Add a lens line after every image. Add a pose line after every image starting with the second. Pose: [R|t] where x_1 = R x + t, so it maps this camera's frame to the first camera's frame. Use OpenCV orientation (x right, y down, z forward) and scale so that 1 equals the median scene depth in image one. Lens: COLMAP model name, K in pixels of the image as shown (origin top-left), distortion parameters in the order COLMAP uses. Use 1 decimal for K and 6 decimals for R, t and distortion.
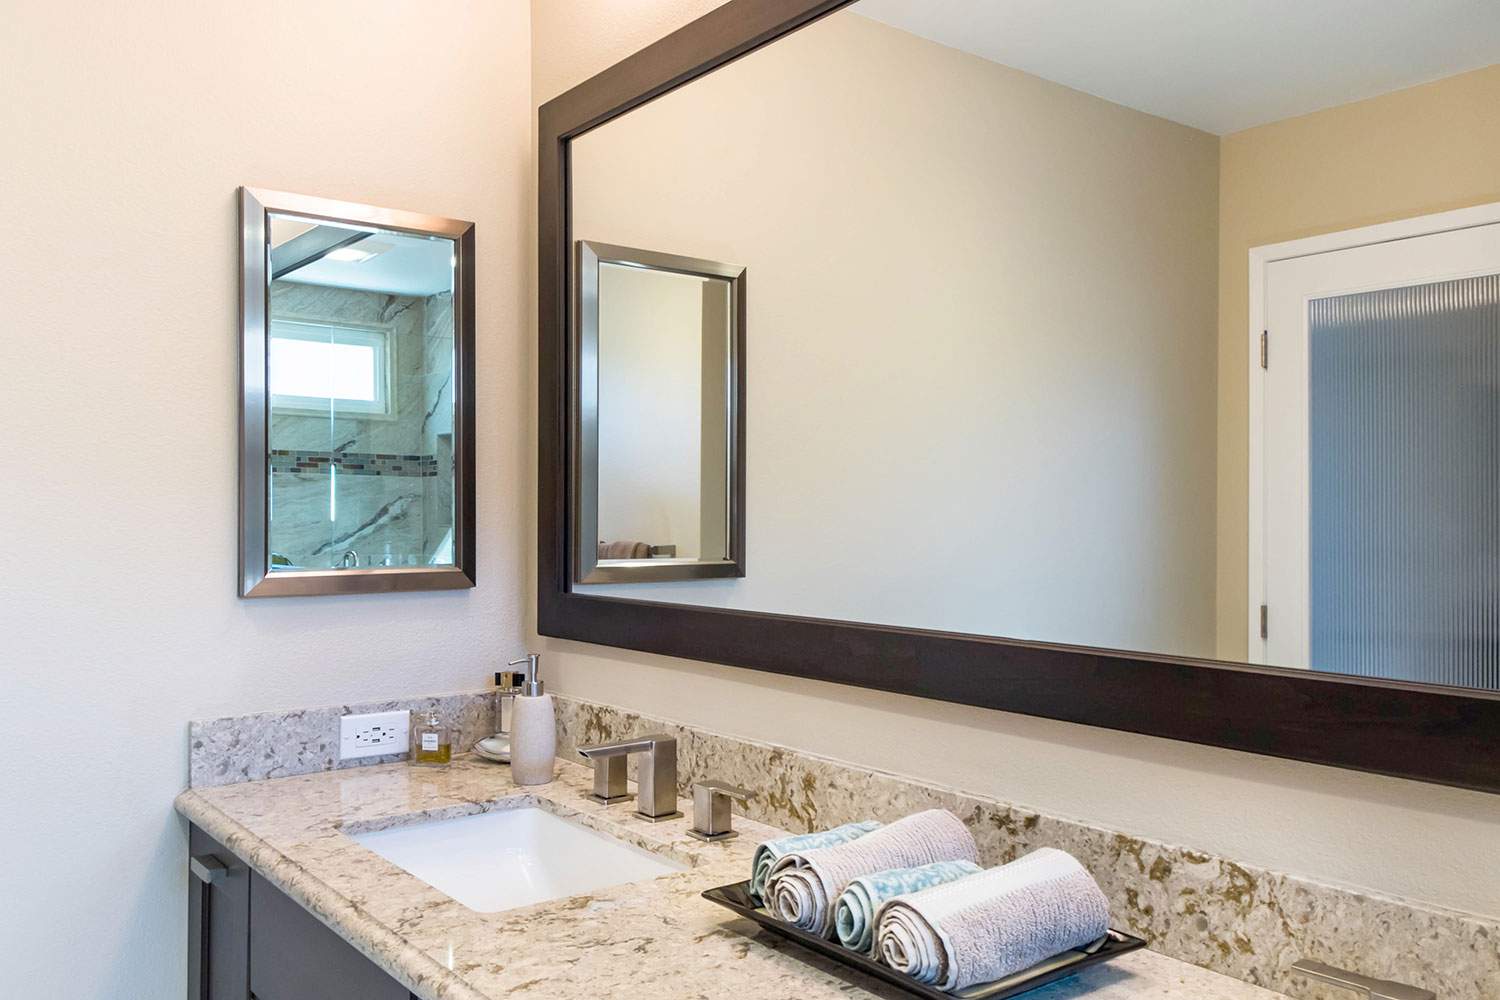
lens RADIAL K [[1193.2, 0, 809.9], [0, 1193.2, 507.6], [0, 0, 1]] dist [0.001565, -0.006543]
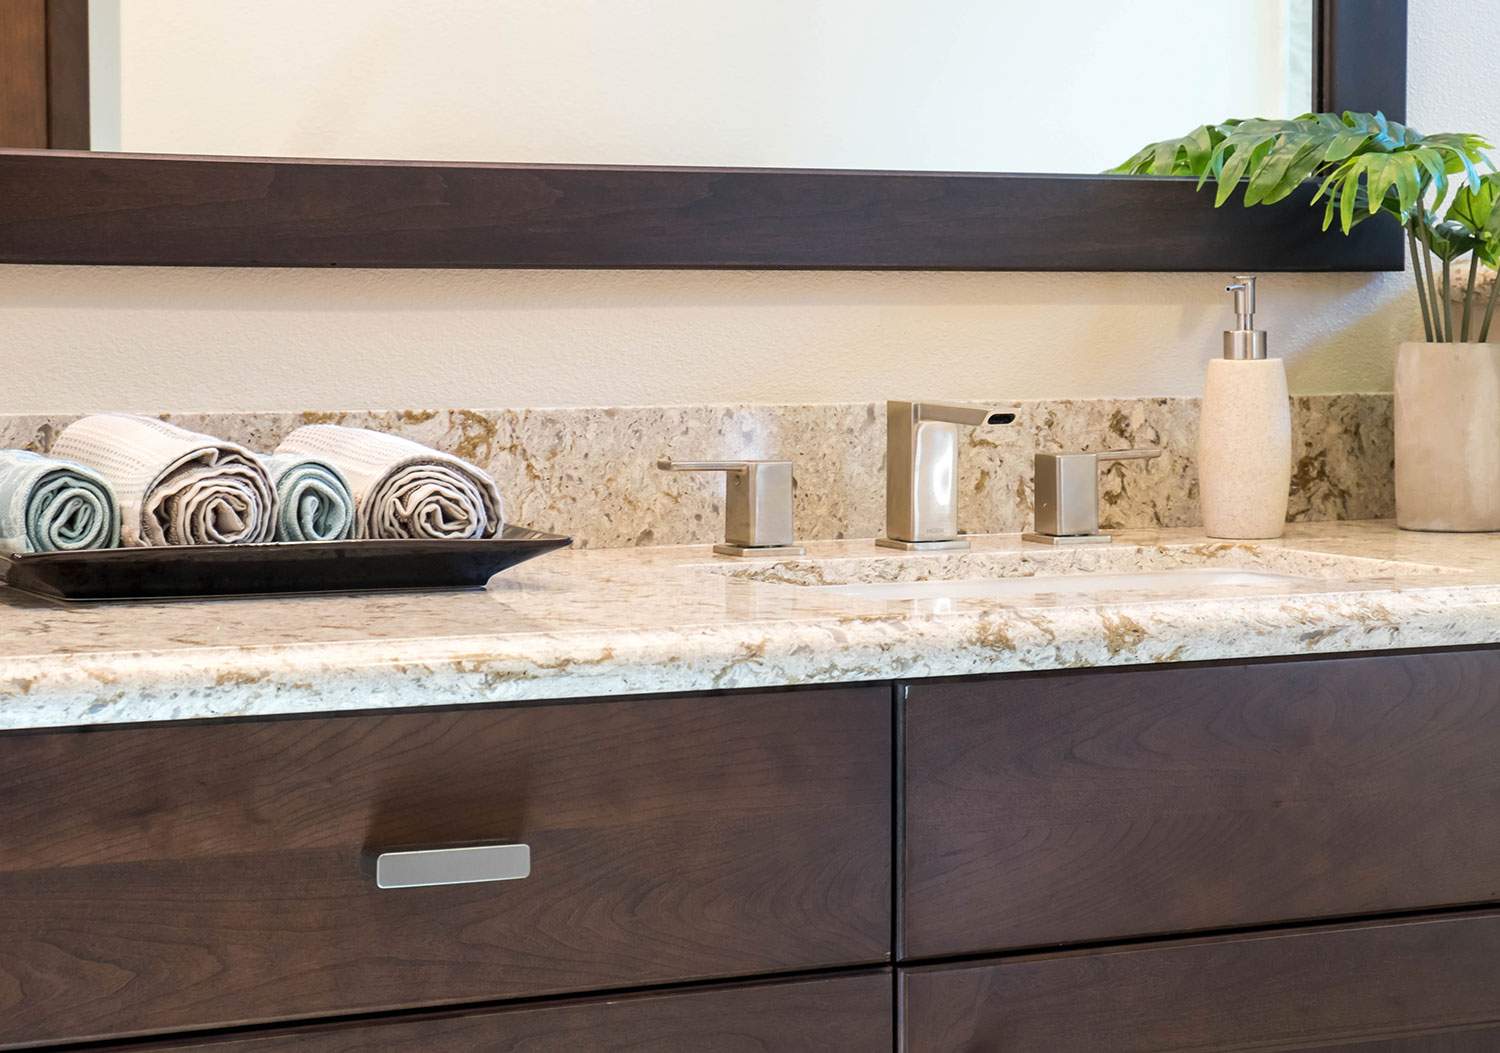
lens RADIAL K [[3418.3, 0, 785.2], [0, 3418.3, 581.6], [0, 0, 1]] dist [0.136451, 0.000000]
pose [[0.219547, -0.100291, 0.970433, -1.426005], [-0.009581, 0.994433, 0.104938, 0.136084], [-0.975555, -0.032336, 0.217364, 0.238470]]
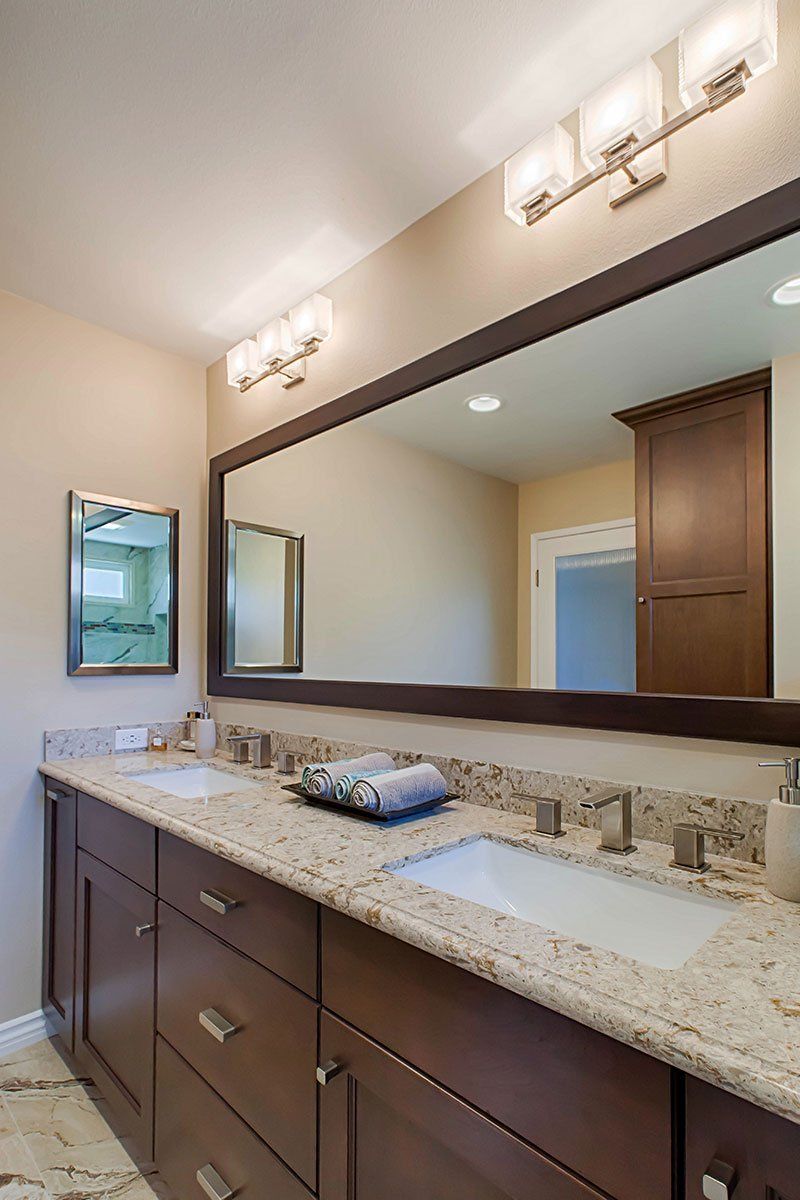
lens RADIAL K [[572.9, 0, 406.8], [0, 572.9, 646.8], [0, 0, 1]] dist [-0.020476, 0.001418]
pose [[0.992873, 0.000302, 0.119175, 0.020044], [0.001867, 0.999835, -0.018091, 0.055572], [-0.119160, 0.018184, 0.992708, -0.149774]]
